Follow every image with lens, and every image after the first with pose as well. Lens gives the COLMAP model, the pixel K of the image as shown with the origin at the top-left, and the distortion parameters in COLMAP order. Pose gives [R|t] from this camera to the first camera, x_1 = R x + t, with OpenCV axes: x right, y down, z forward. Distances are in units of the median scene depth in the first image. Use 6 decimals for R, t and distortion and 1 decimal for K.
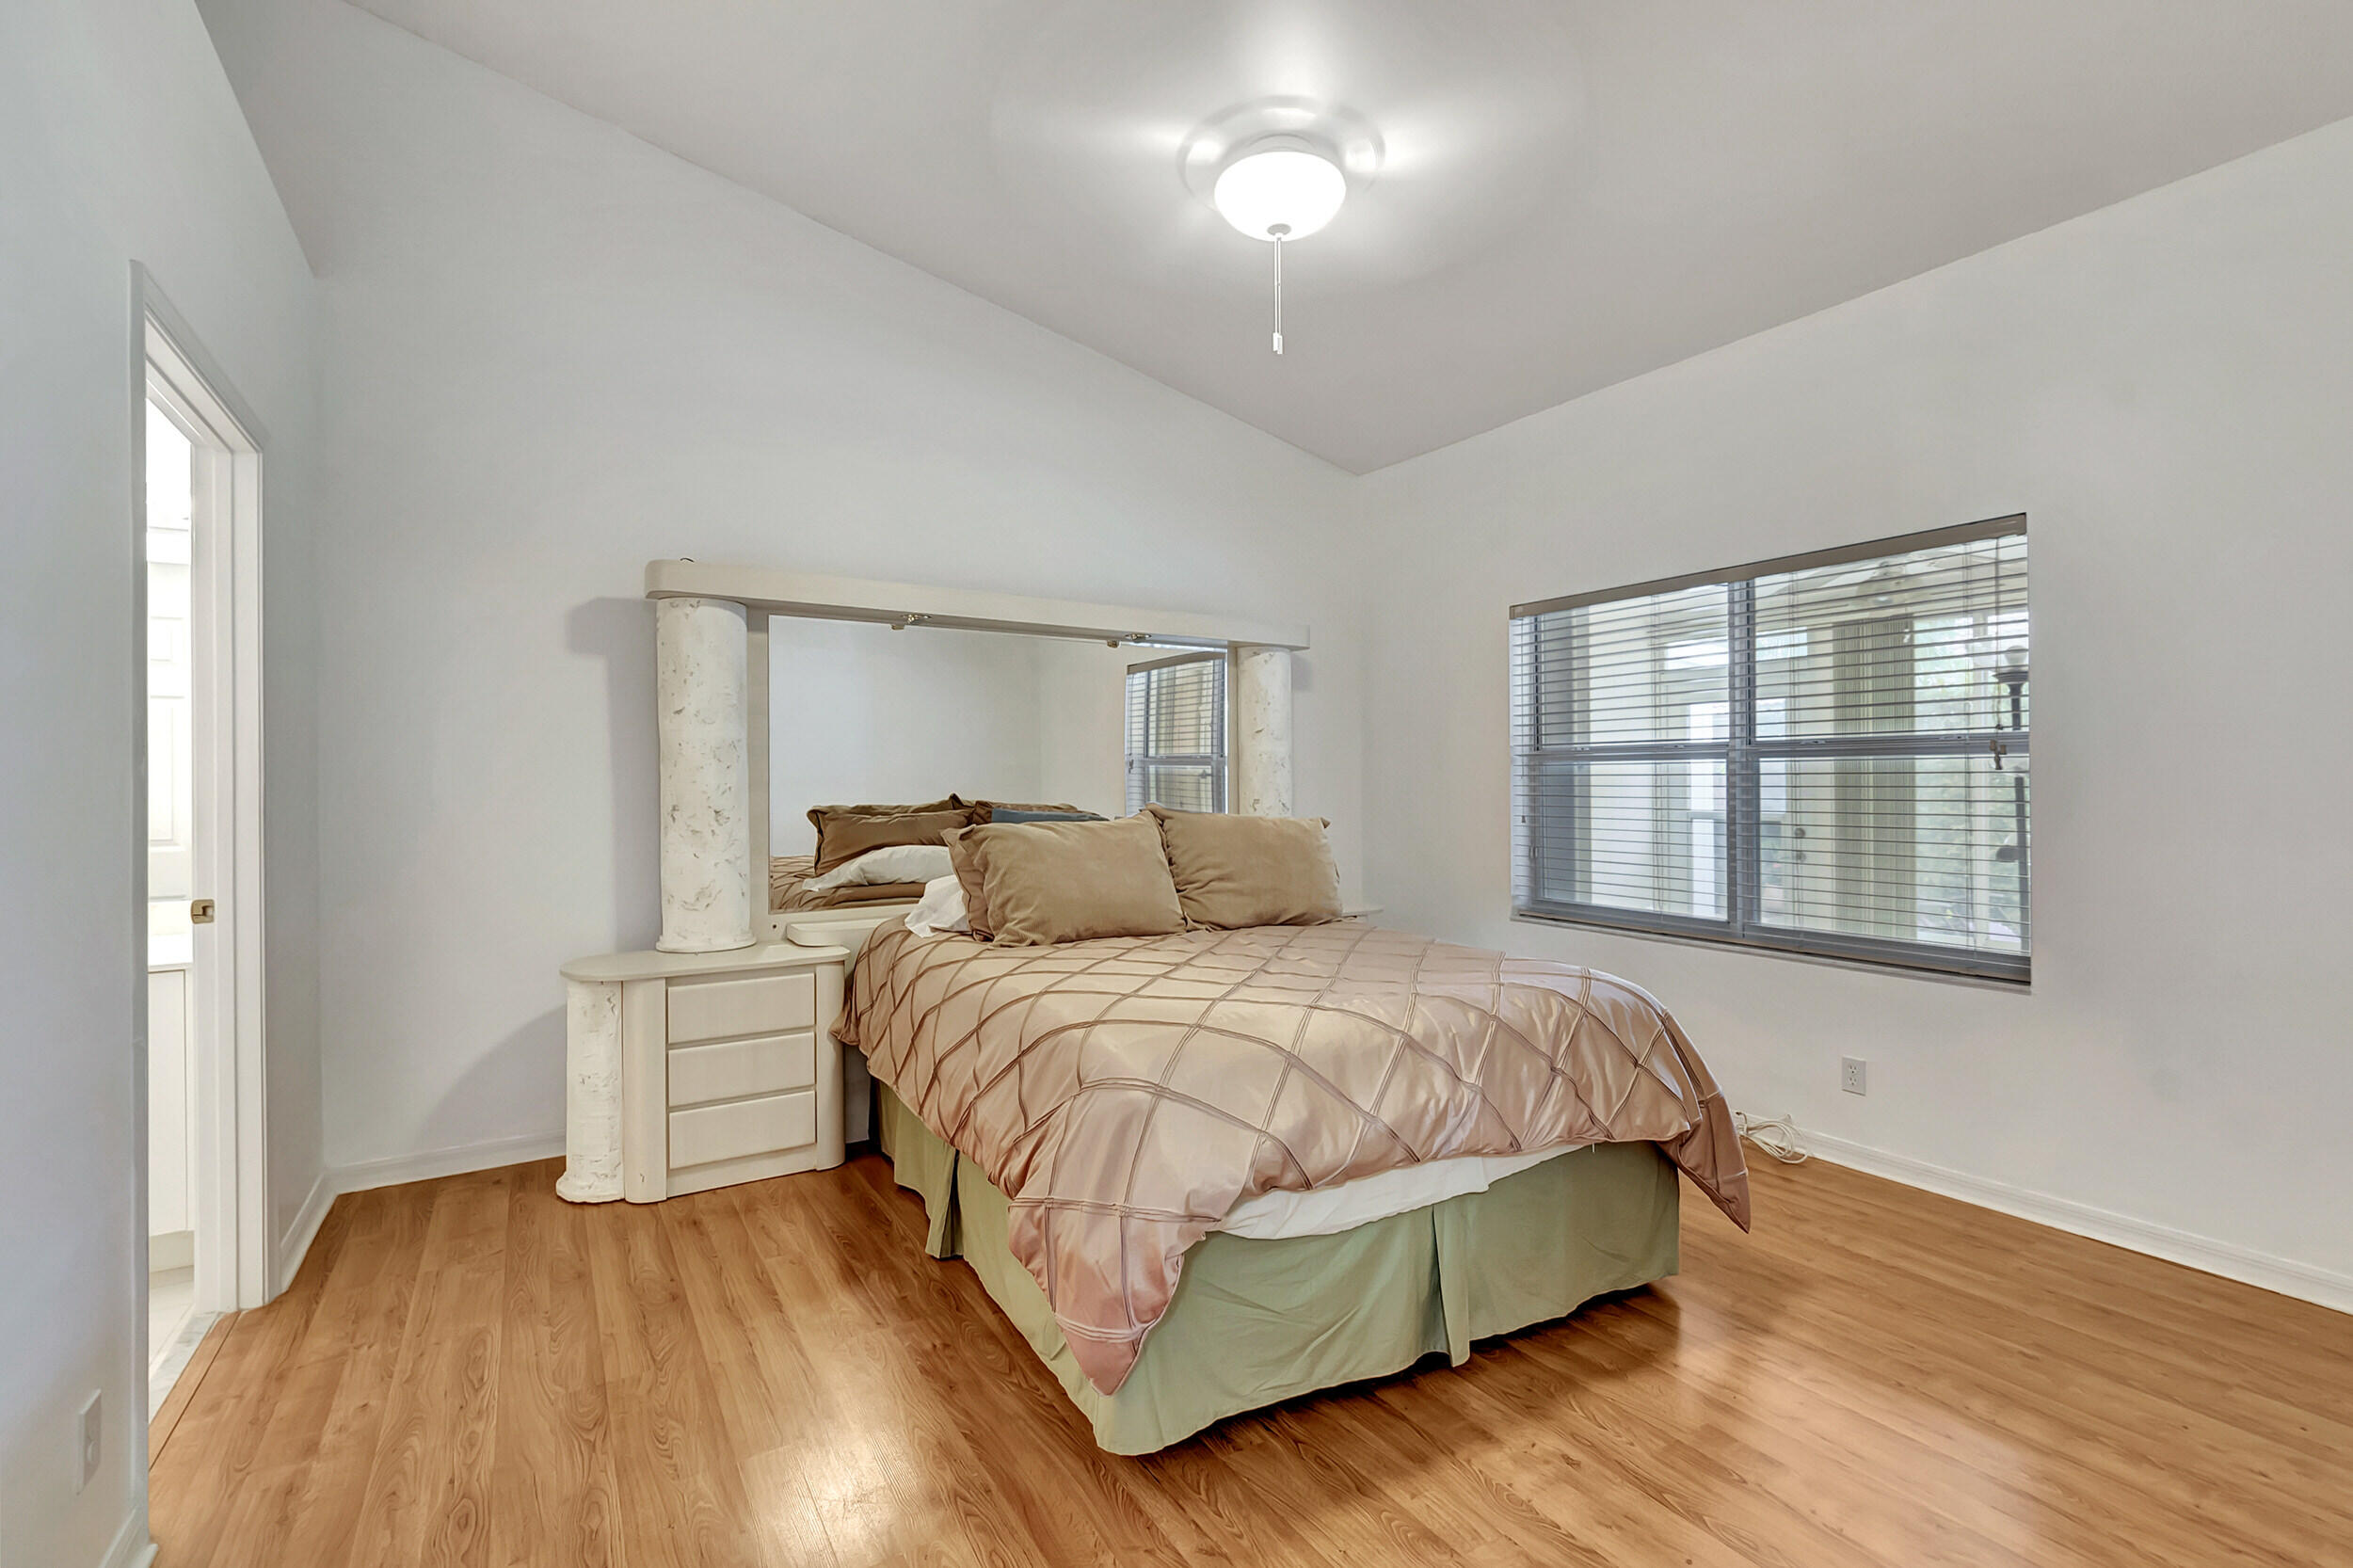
lens RADIAL K [[1046.3, 0, 1182.0], [0, 1046.3, 777.7], [0, 0, 1]] dist [-0.008761, 0.000410]
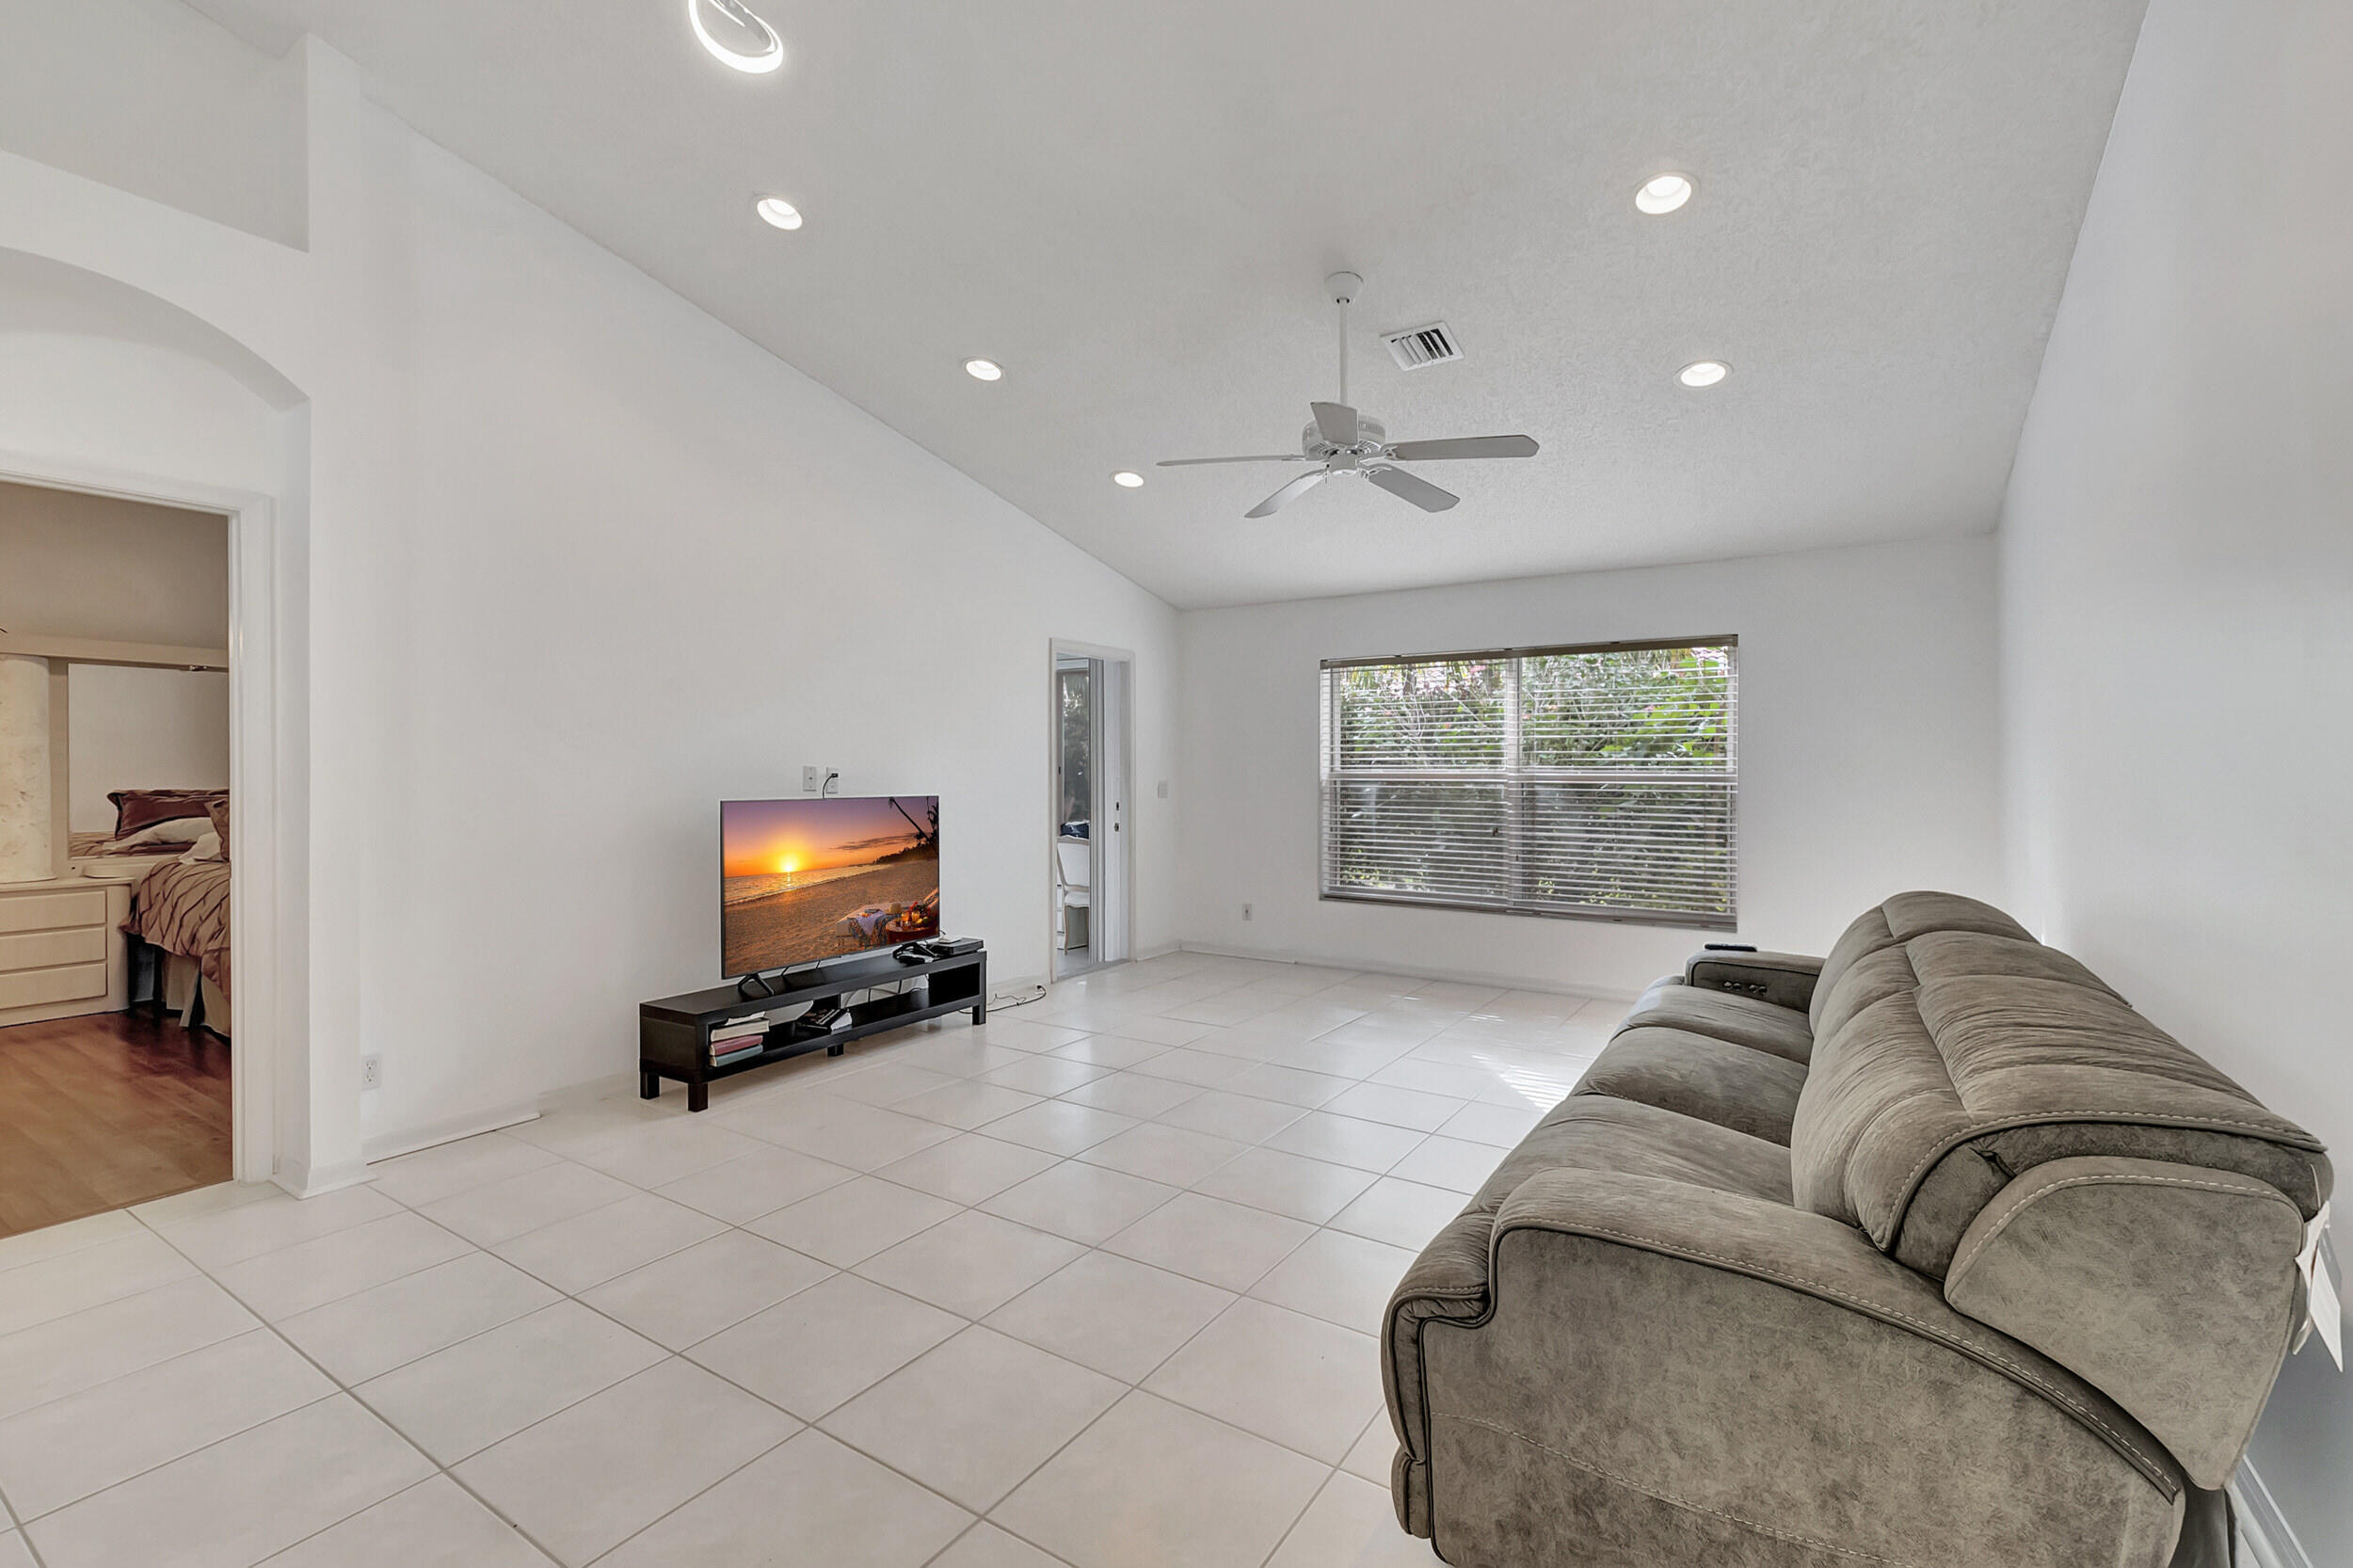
lens RADIAL K [[1046.3, 0, 1182.0], [0, 1046.3, 777.7], [0, 0, 1]] dist [-0.008761, 0.000410]
pose [[0.905158, 0.003945, 0.425058, 0.443690], [-0.007620, 0.999947, 0.006946, -0.012758], [-0.425008, -0.009527, 0.905140, -1.086151]]
